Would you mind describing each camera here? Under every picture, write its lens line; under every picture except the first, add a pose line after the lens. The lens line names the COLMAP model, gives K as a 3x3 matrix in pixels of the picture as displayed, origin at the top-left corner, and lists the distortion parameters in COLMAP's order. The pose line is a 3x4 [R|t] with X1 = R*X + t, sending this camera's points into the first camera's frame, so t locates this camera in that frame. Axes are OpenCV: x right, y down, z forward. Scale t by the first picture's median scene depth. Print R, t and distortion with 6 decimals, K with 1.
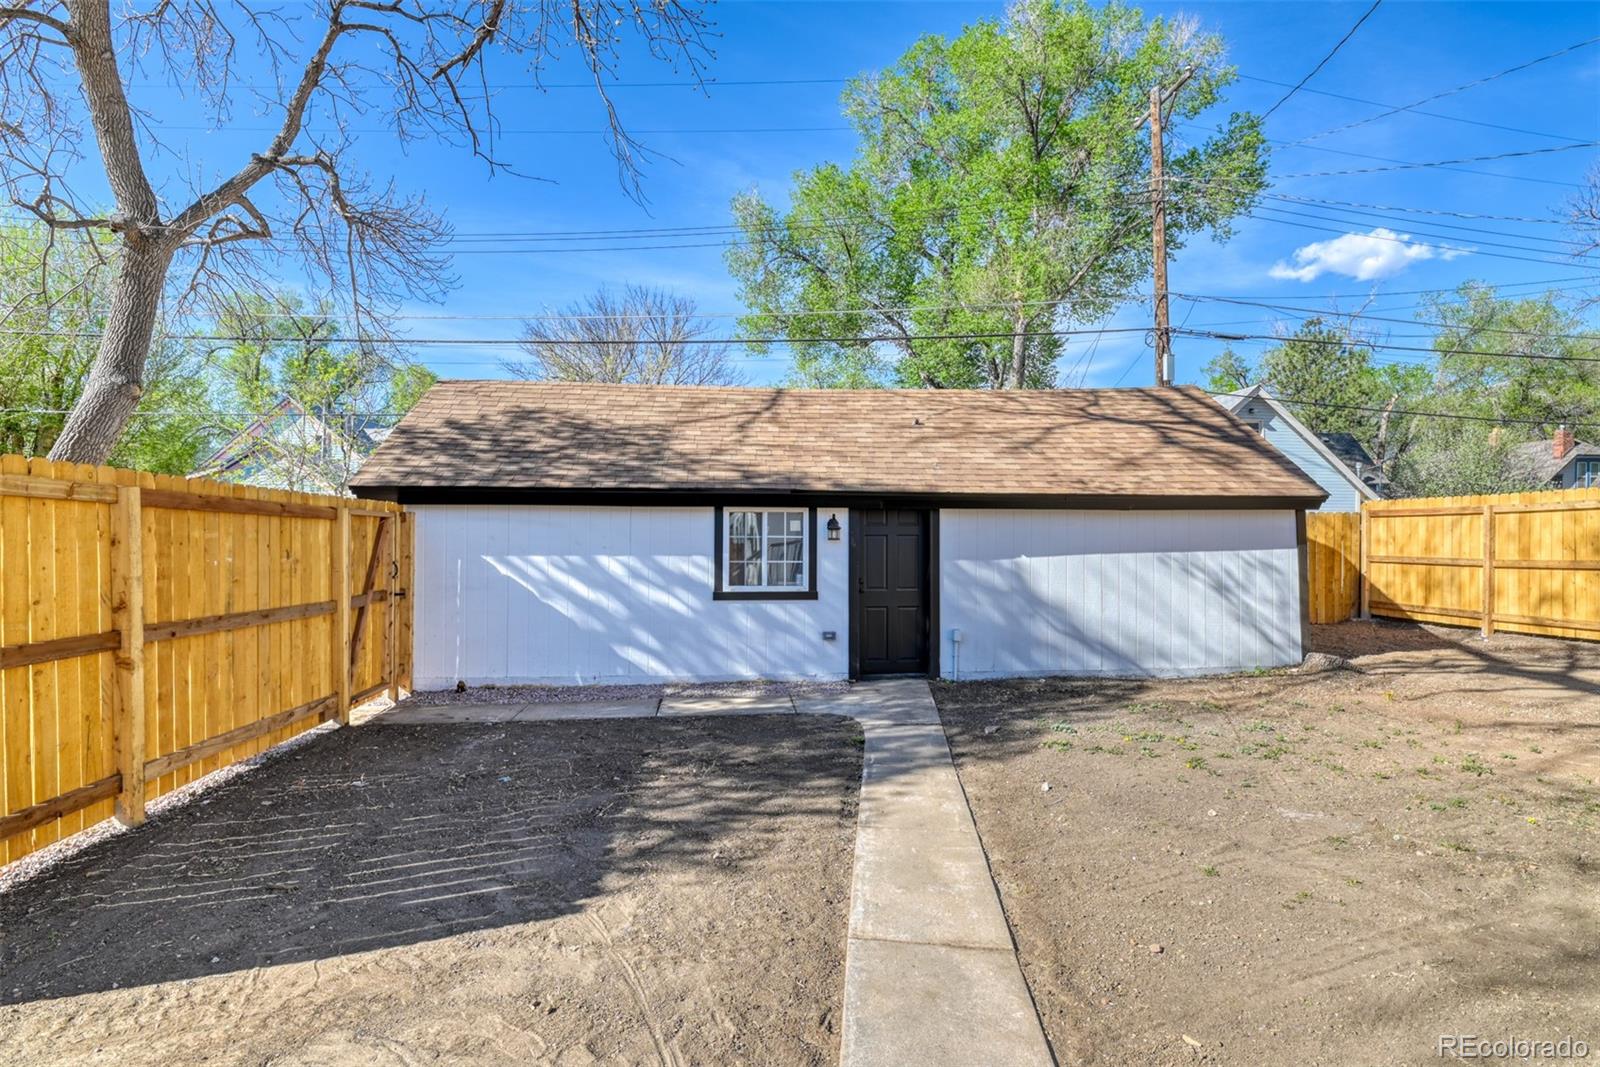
lens RADIAL K [[789.4, 0, 794.6], [0, 789.4, 535.8], [0, 0, 1]] dist [-0.026338, -0.001998]
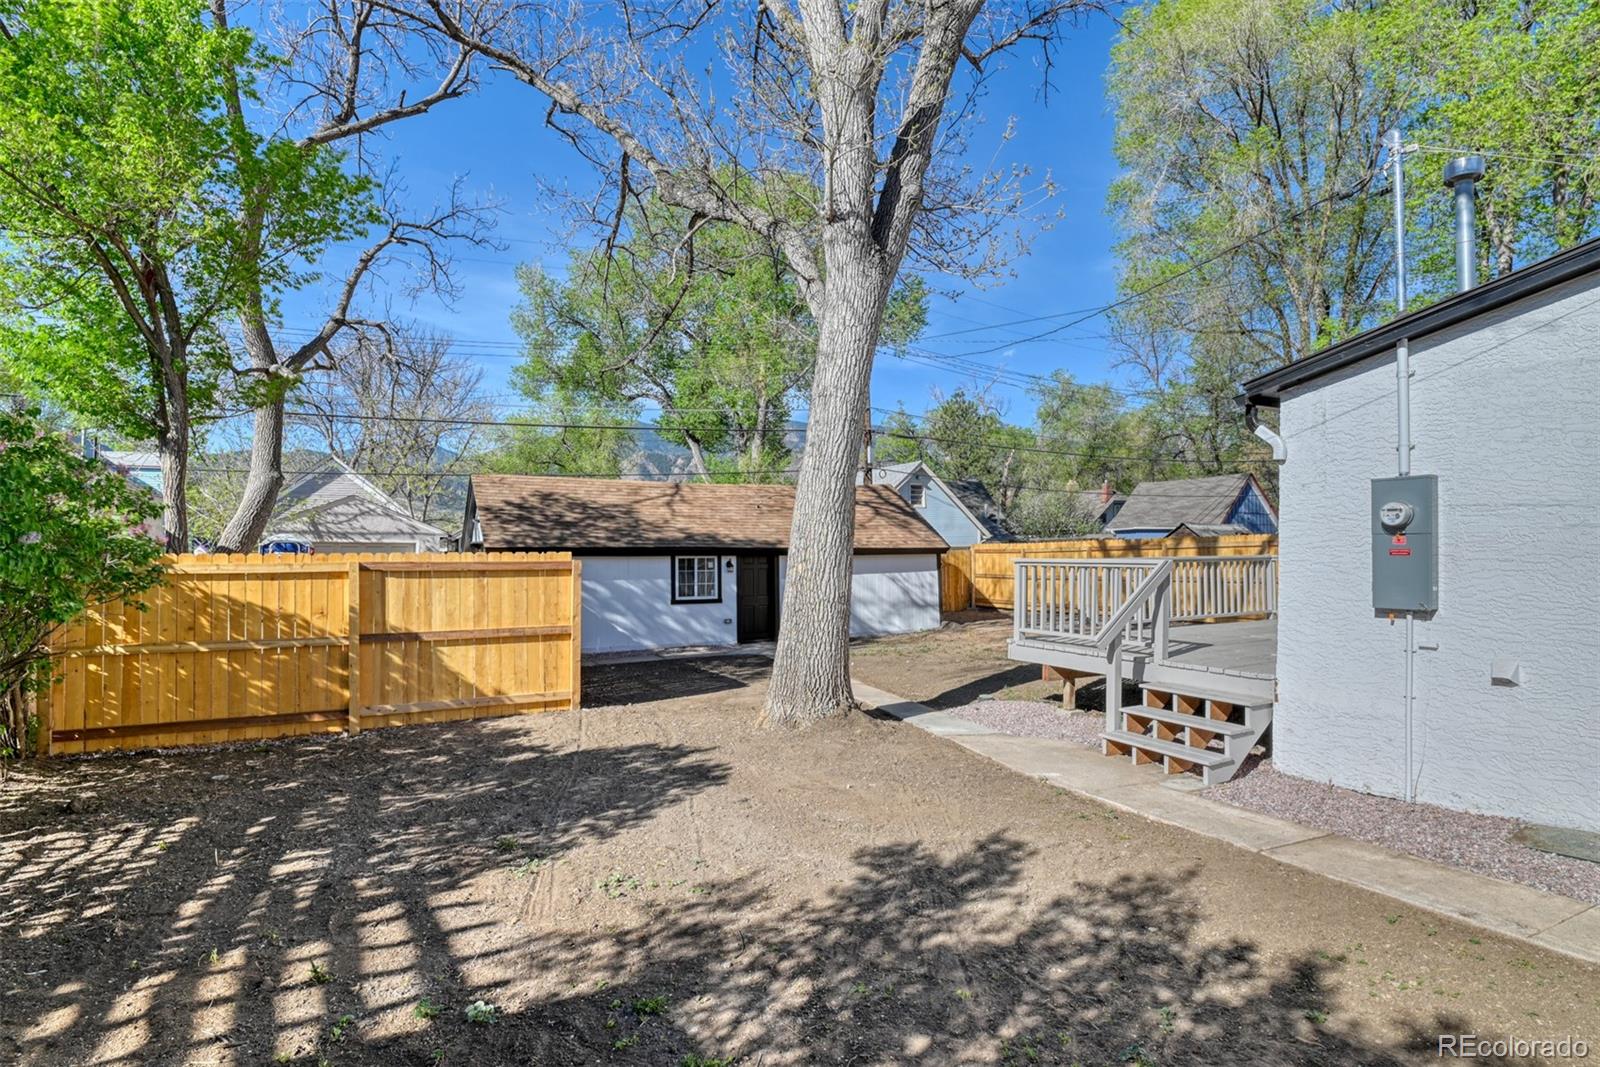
lens RADIAL K [[789.4, 0, 794.6], [0, 789.4, 535.8], [0, 0, 1]] dist [-0.026338, -0.001998]
pose [[0.931198, 0.001549, 0.364510, -0.408261], [0.006600, 0.999755, -0.021109, -0.033477], [-0.364453, 0.022063, 0.930960, -0.700108]]
